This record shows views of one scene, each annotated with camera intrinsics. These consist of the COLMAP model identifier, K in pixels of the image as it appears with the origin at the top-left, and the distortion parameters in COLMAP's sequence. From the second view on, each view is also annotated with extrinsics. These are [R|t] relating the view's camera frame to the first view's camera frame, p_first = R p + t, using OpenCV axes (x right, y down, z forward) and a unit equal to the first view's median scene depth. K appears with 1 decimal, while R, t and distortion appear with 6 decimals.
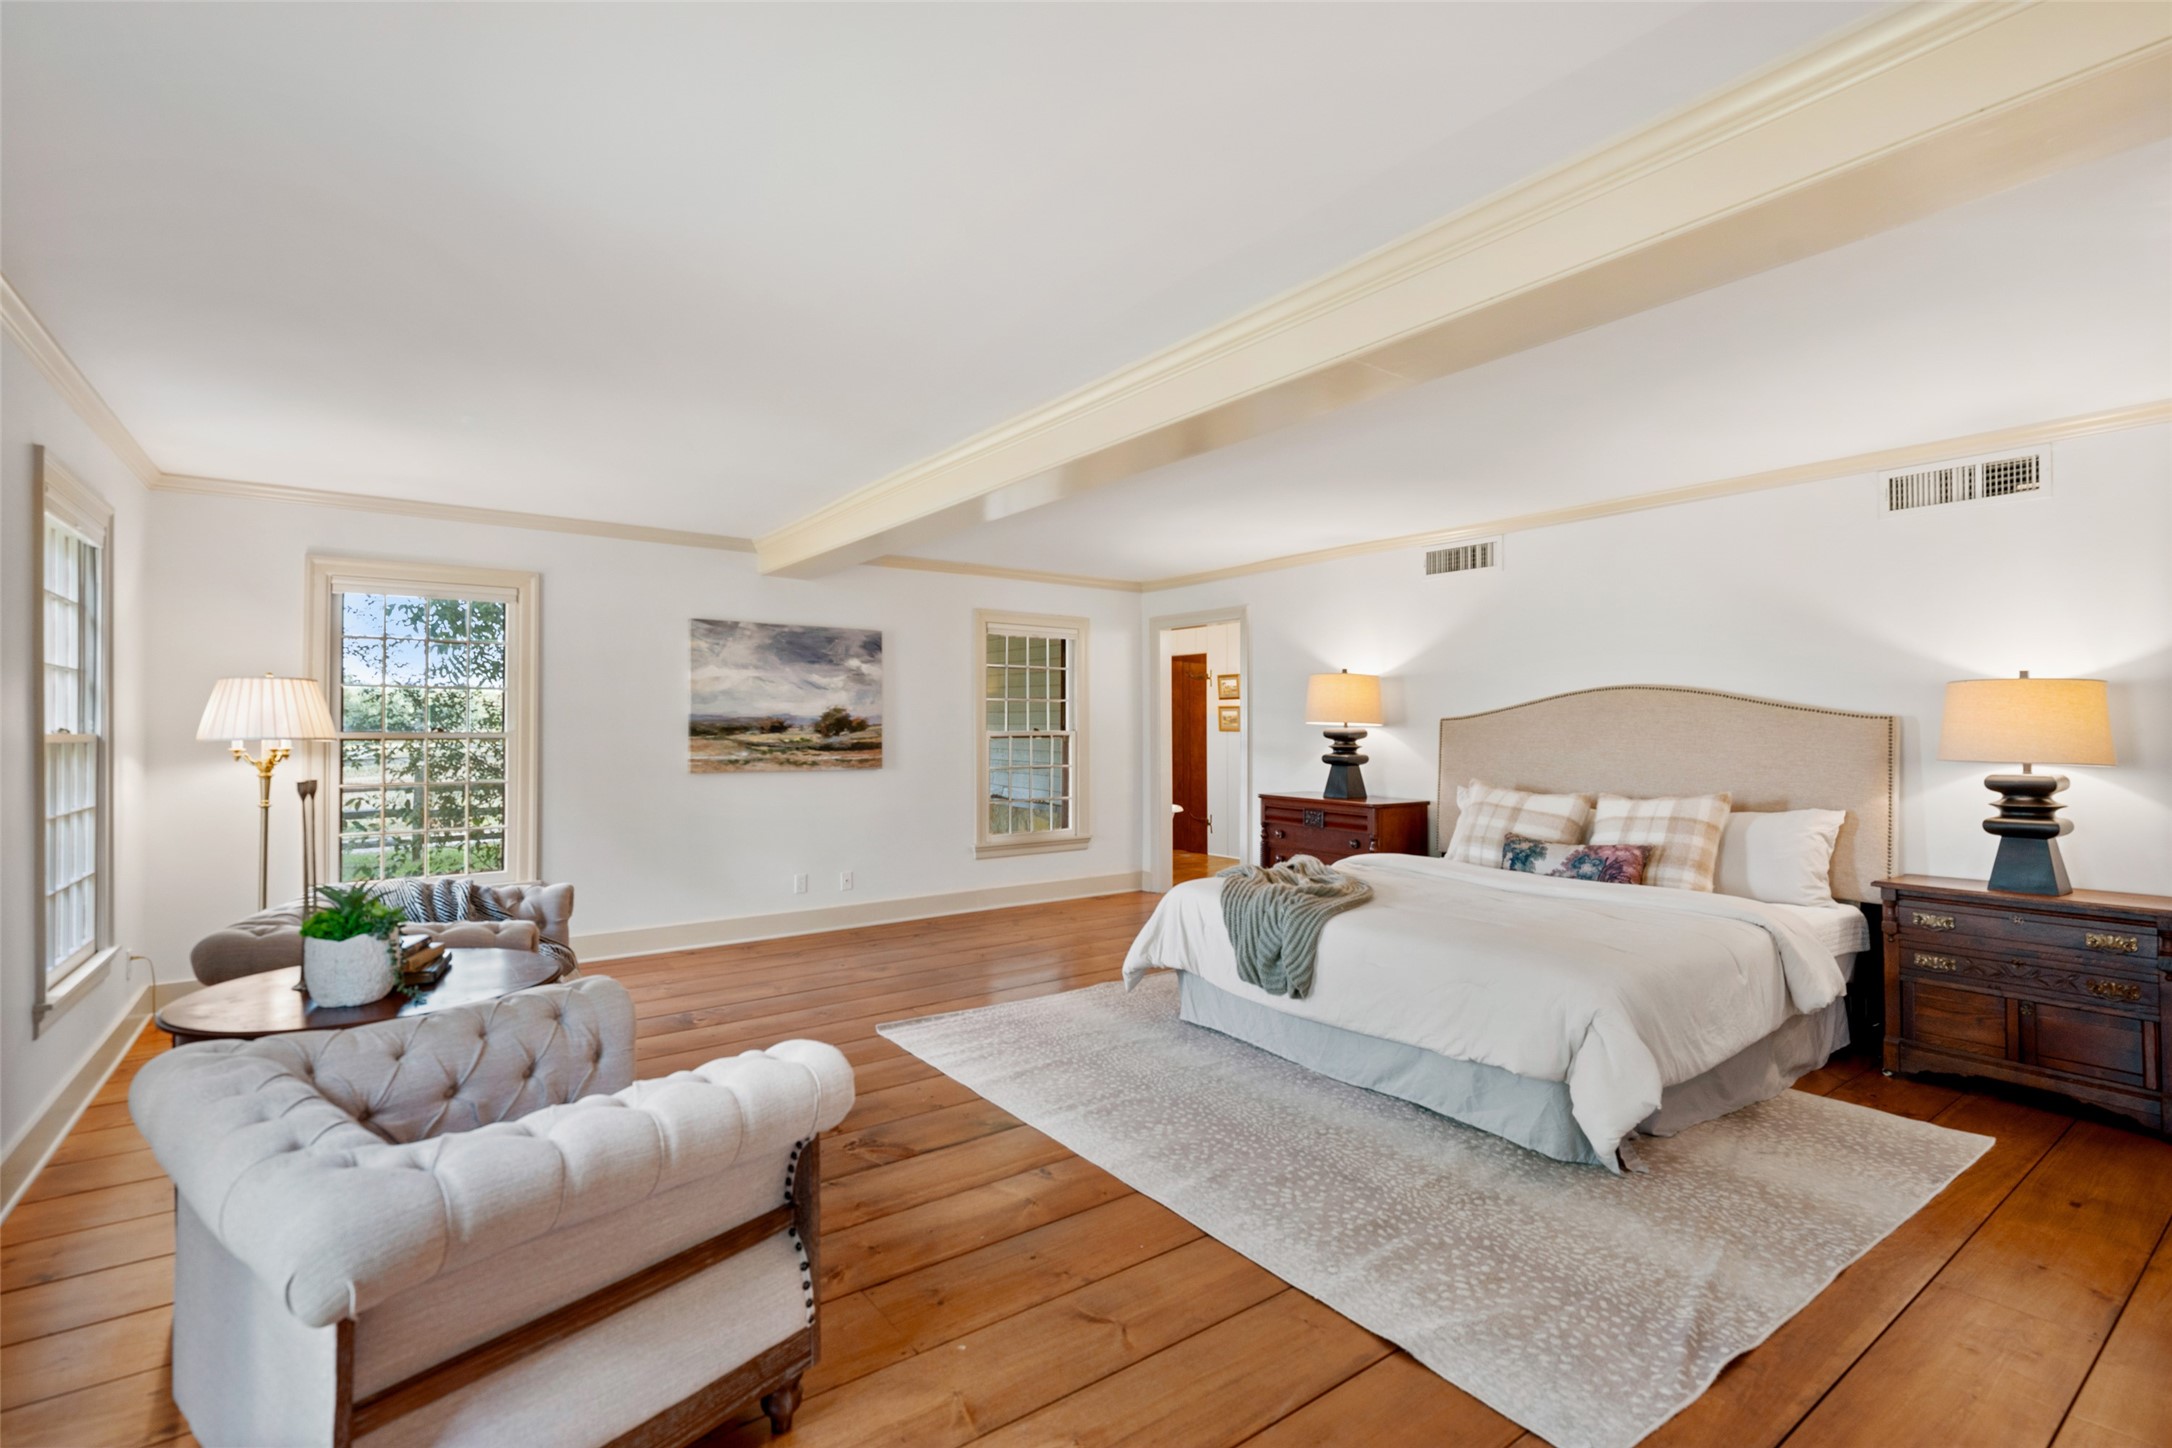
lens RADIAL K [[985.4, 0, 1075.0], [0, 985.4, 720.4], [0, 0, 1]] dist [0.002035, -0.001045]
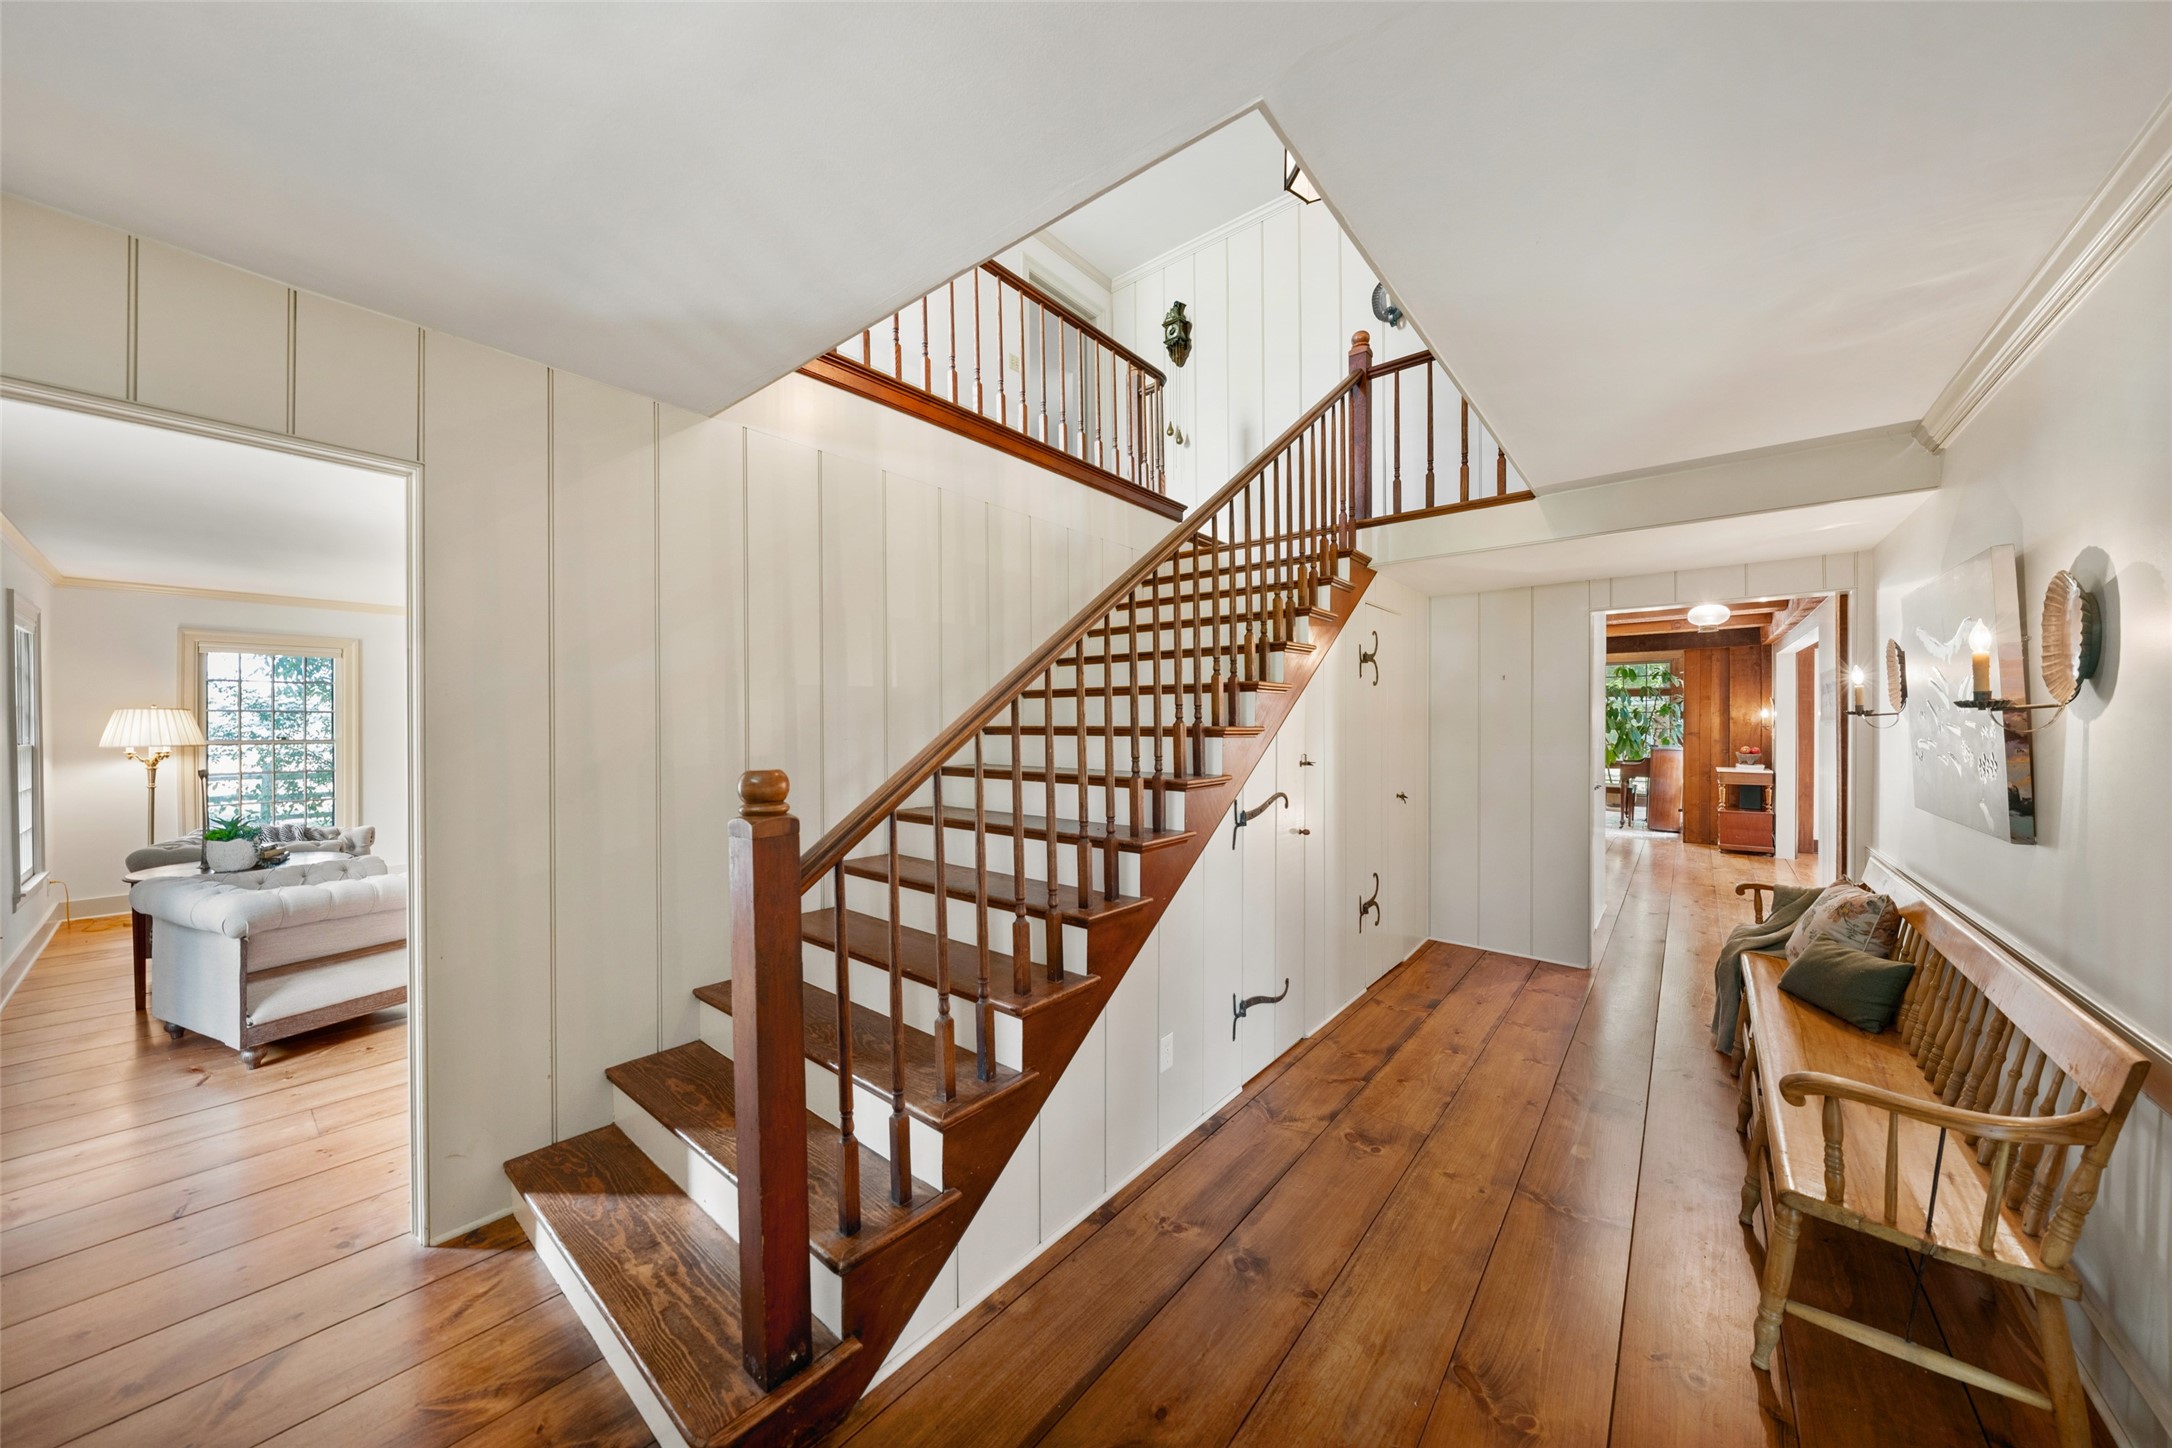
lens RADIAL K [[745.9, 0, 1085.7], [0, 745.9, 737.1], [0, 0, 1]] dist [-0.002811, -0.000092]
pose [[0.969499, 0.000263, 0.245097, 0.533385], [-0.004909, 0.999820, 0.018343, -0.037279], [-0.245048, -0.018986, 0.969325, -0.808811]]
